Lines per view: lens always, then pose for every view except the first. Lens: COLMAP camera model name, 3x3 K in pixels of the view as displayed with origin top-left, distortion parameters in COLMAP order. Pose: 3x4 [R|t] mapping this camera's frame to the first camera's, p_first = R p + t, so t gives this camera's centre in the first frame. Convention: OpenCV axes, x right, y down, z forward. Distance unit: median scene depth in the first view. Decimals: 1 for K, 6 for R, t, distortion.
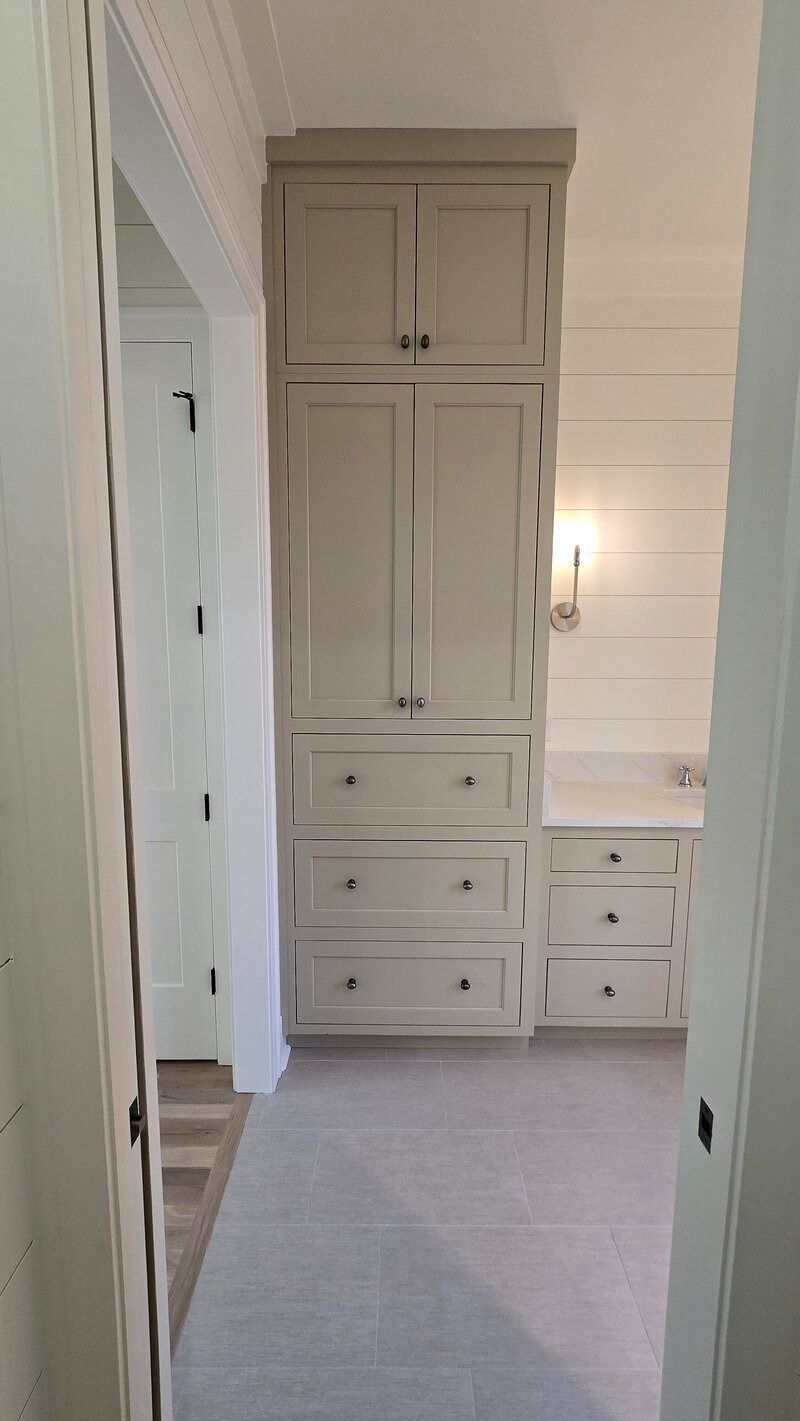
lens RADIAL K [[577.1, 0, 397.9], [0, 577.1, 705.1], [0, 0, 1]] dist [-0.007091, 0.001960]
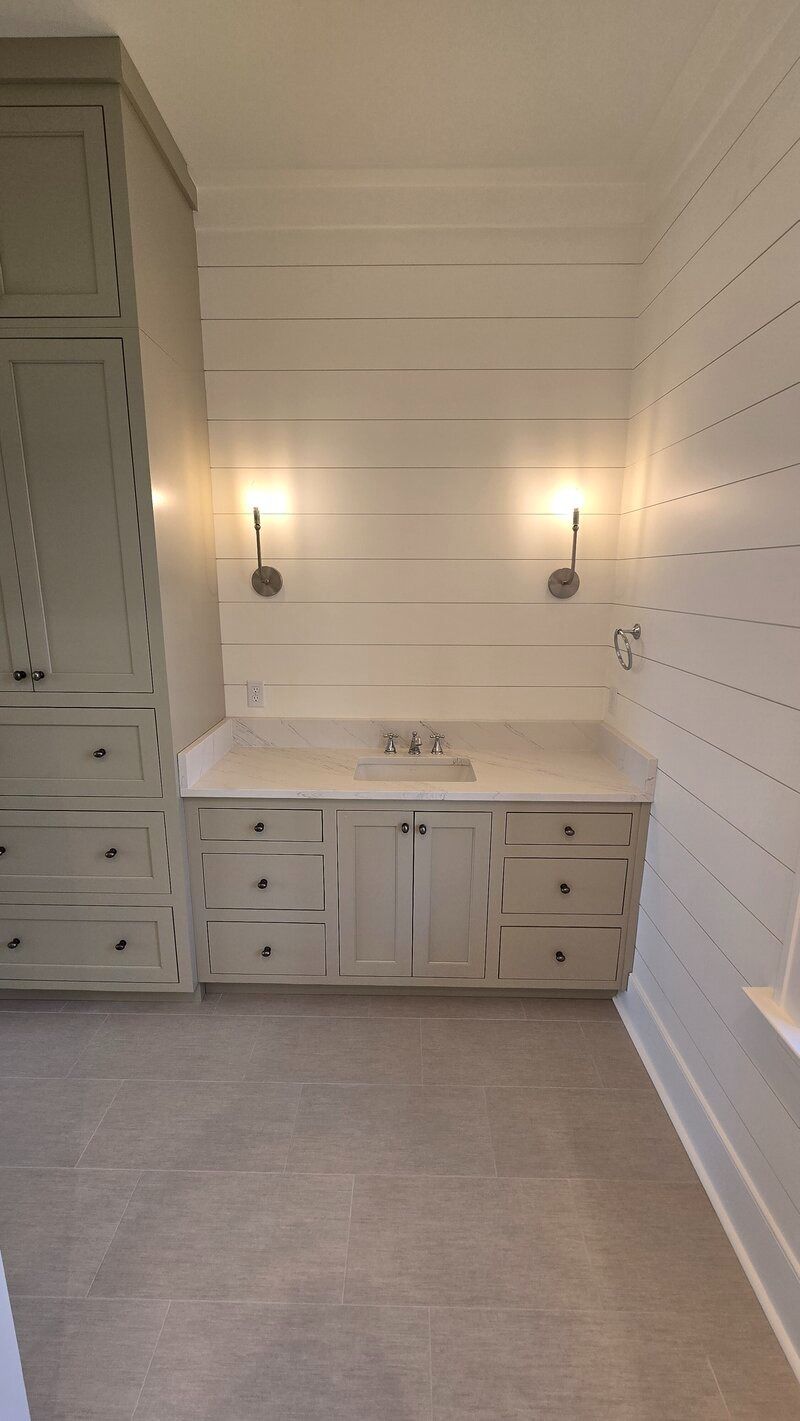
lens RADIAL K [[577.1, 0, 397.8], [0, 577.1, 706.3], [0, 0, 1]] dist [-0.007091, 0.001960]
pose [[0.999979, 0.000427, -0.006465, 0.626769], [0.000209, 0.995175, 0.098119, -0.046920], [0.006476, -0.098118, 0.995154, 0.010766]]
